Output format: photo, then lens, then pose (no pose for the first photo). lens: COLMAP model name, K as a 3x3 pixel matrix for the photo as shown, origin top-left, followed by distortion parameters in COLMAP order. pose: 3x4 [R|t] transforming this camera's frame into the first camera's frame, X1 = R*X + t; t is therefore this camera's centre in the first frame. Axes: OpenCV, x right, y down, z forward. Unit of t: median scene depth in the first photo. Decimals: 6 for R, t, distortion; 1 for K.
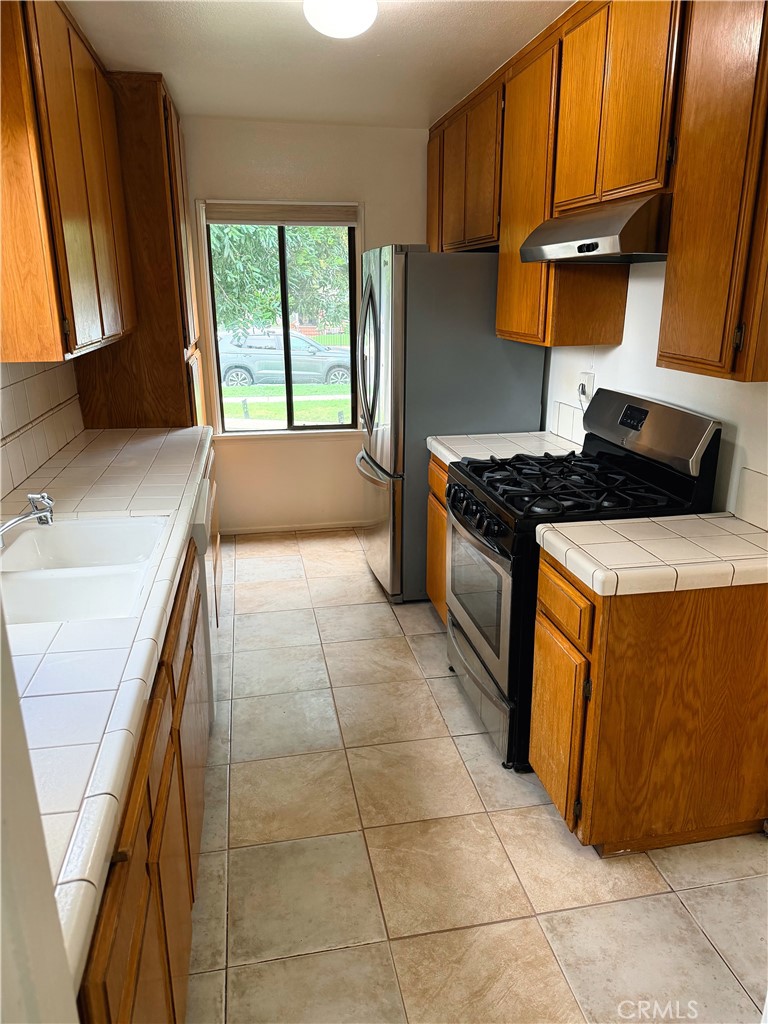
lens RADIAL K [[725.0, 0, 379.4], [0, 725.0, 508.4], [0, 0, 1]] dist [0.007332, 0.001653]
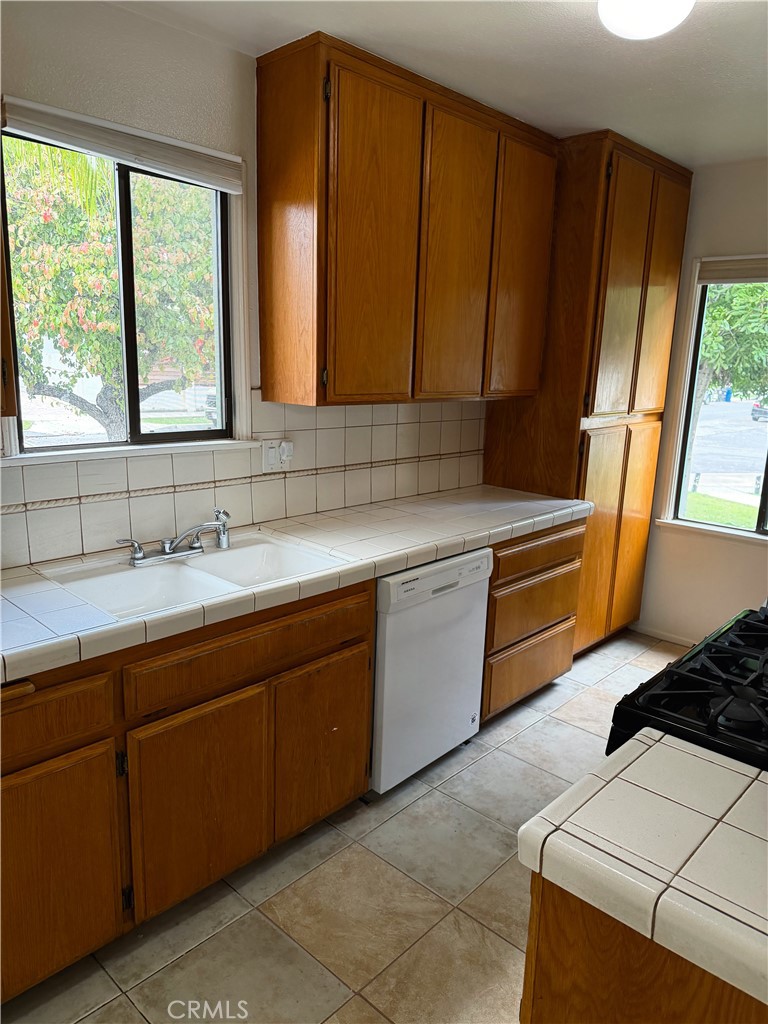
lens RADIAL K [[725.0, 0, 378.9], [0, 725.0, 511.7], [0, 0, 1]] dist [0.007332, 0.001653]
pose [[0.581771, 0.191104, -0.790583, 0.493053], [-0.264798, 0.963553, 0.038056, -0.106057], [0.769041, 0.187205, 0.611171, 0.391235]]
